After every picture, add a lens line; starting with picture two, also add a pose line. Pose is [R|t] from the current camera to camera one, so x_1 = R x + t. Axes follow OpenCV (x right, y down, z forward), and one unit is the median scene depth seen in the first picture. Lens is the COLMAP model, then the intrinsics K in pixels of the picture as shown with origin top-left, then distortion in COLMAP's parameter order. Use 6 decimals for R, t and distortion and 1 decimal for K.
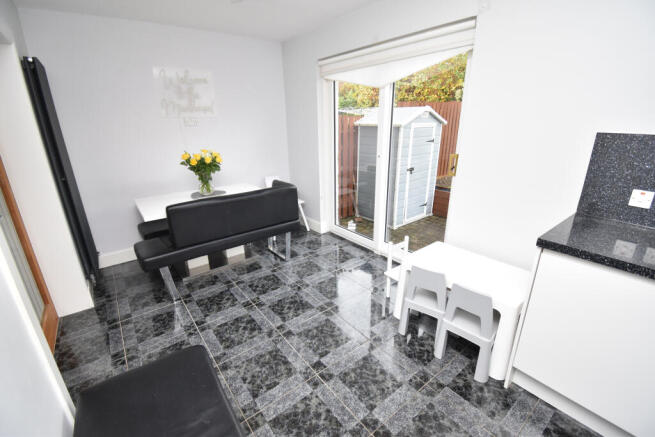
lens RADIAL K [[289.7, 0, 328.6], [0, 289.7, 216.8], [0, 0, 1]] dist [-0.000818, -0.003104]
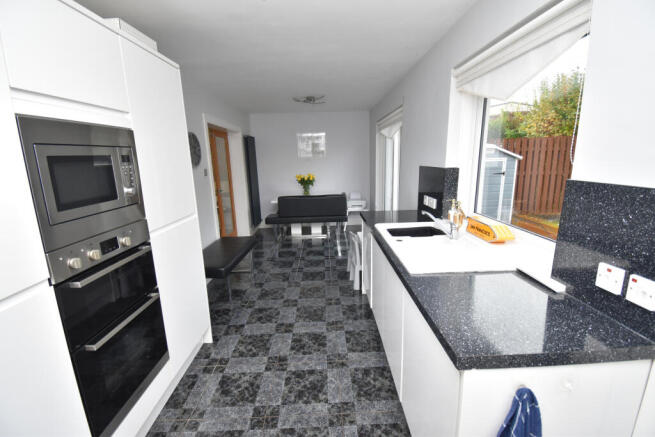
lens RADIAL K [[289.7, 0, 324.2], [0, 289.7, 215.0], [0, 0, 1]] dist [-0.000818, -0.003104]
pose [[0.789780, 0.113991, -0.602705, 1.332387], [-0.181121, 0.982107, -0.051592, 0.193464], [0.586039, 0.149909, 0.796295, -0.675592]]
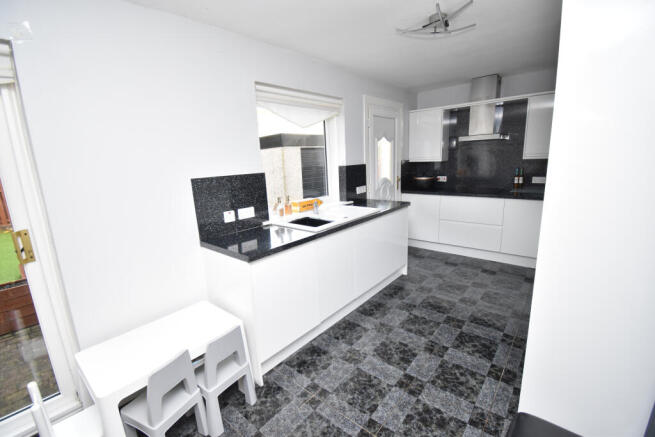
lens RADIAL K [[289.7, 0, 327.4], [0, 289.7, 220.1], [0, 0, 1]] dist [-0.000818, -0.003104]
pose [[-0.206691, -0.187747, 0.960224, -0.398882], [0.357418, 0.899099, 0.252731, -0.195077], [-0.910786, 0.395438, -0.118731, 0.556630]]
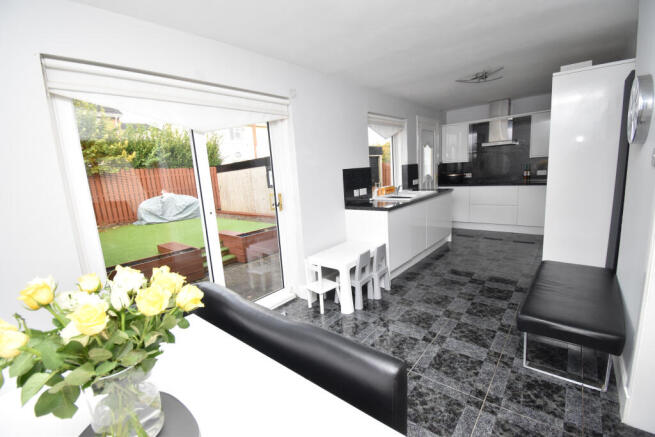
lens RADIAL K [[289.7, 0, 323.2], [0, 289.7, 220.5], [0, 0, 1]] dist [-0.000818, -0.003104]
pose [[-0.198437, -0.142271, 0.969733, -1.073265], [0.380891, 0.900445, 0.210048, -0.384943], [-0.903075, 0.411044, -0.124492, 1.316940]]
